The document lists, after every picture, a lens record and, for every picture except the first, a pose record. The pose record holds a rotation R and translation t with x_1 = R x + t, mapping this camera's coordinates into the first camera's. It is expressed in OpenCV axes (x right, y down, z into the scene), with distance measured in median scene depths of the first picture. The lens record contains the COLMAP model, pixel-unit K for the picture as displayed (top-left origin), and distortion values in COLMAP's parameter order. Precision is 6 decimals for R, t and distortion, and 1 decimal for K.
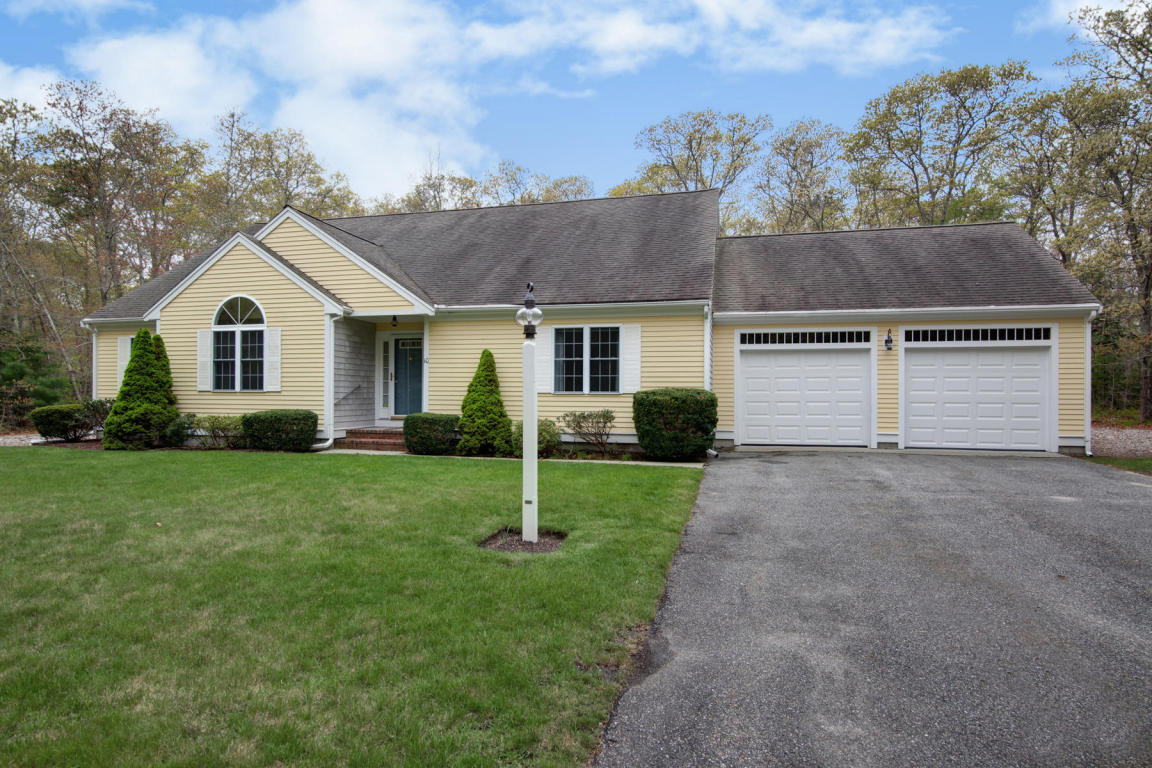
lens RADIAL K [[645.8, 0, 572.1], [0, 645.8, 388.4], [0, 0, 1]] dist [-0.003636, 0.001809]
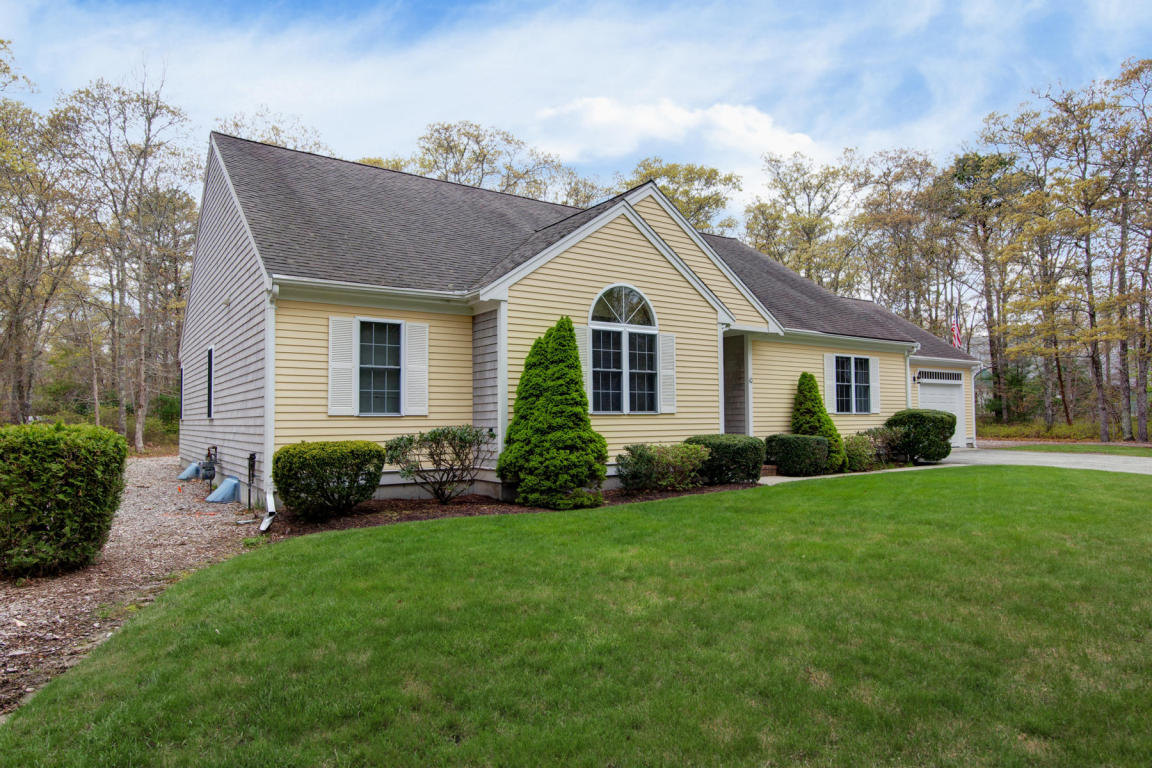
lens RADIAL K [[683.5, 0, 584.7], [0, 683.5, 382.4], [0, 0, 1]] dist [0.009078, 0.000543]
pose [[0.649096, 0.029489, 0.760134, -1.192592], [0.000767, 0.999222, -0.039419, -0.000197], [-0.760706, 0.026170, 0.648569, 0.547529]]
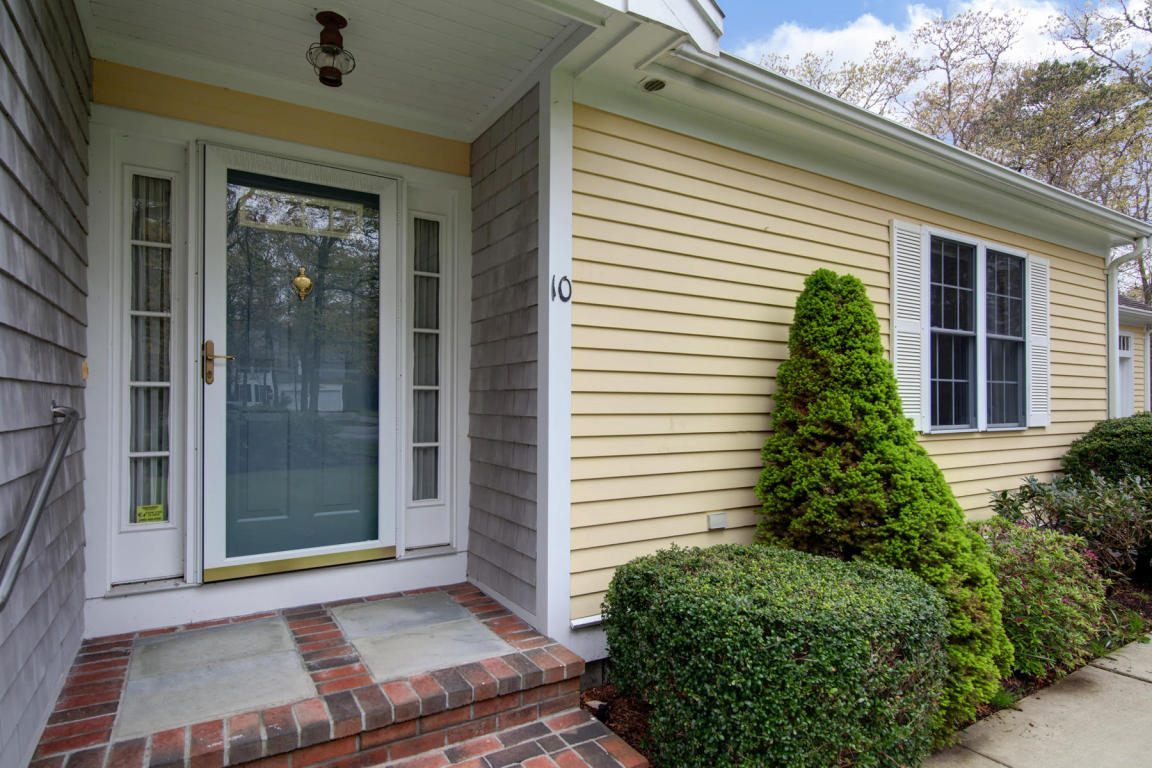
lens RADIAL K [[645.8, 0, 563.1], [0, 645.8, 404.0], [0, 0, 1]] dist [-0.003636, 0.001809]
pose [[0.698564, -0.003527, 0.715538, -0.383613], [-0.003530, 0.999959, 0.008374, -0.008640], [-0.715538, -0.008376, 0.698523, 0.885112]]
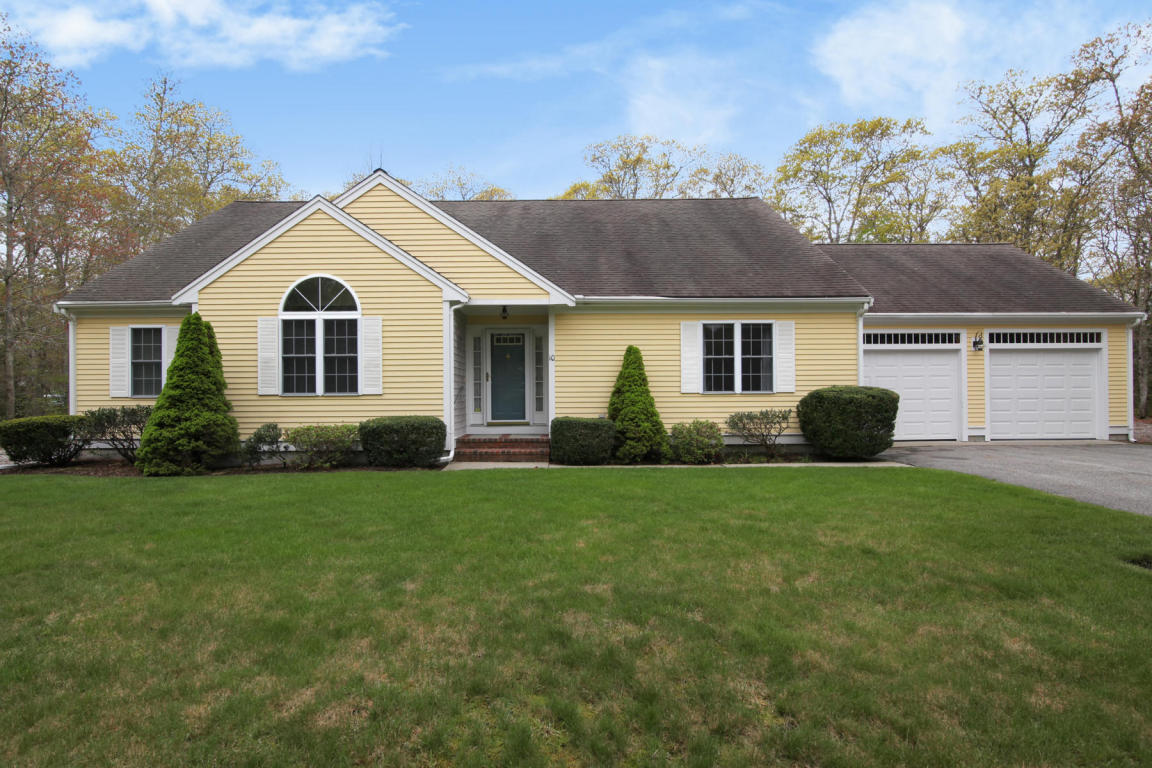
lens RADIAL K [[585.8, 0, 570.1], [0, 585.8, 390.2], [0, 0, 1]] dist [-0.011269, -0.001800]
pose [[0.965201, -0.008188, 0.261380, -0.424560], [0.009533, 0.999947, -0.003875, 0.004447], [-0.261335, 0.006232, 0.965228, 0.228627]]
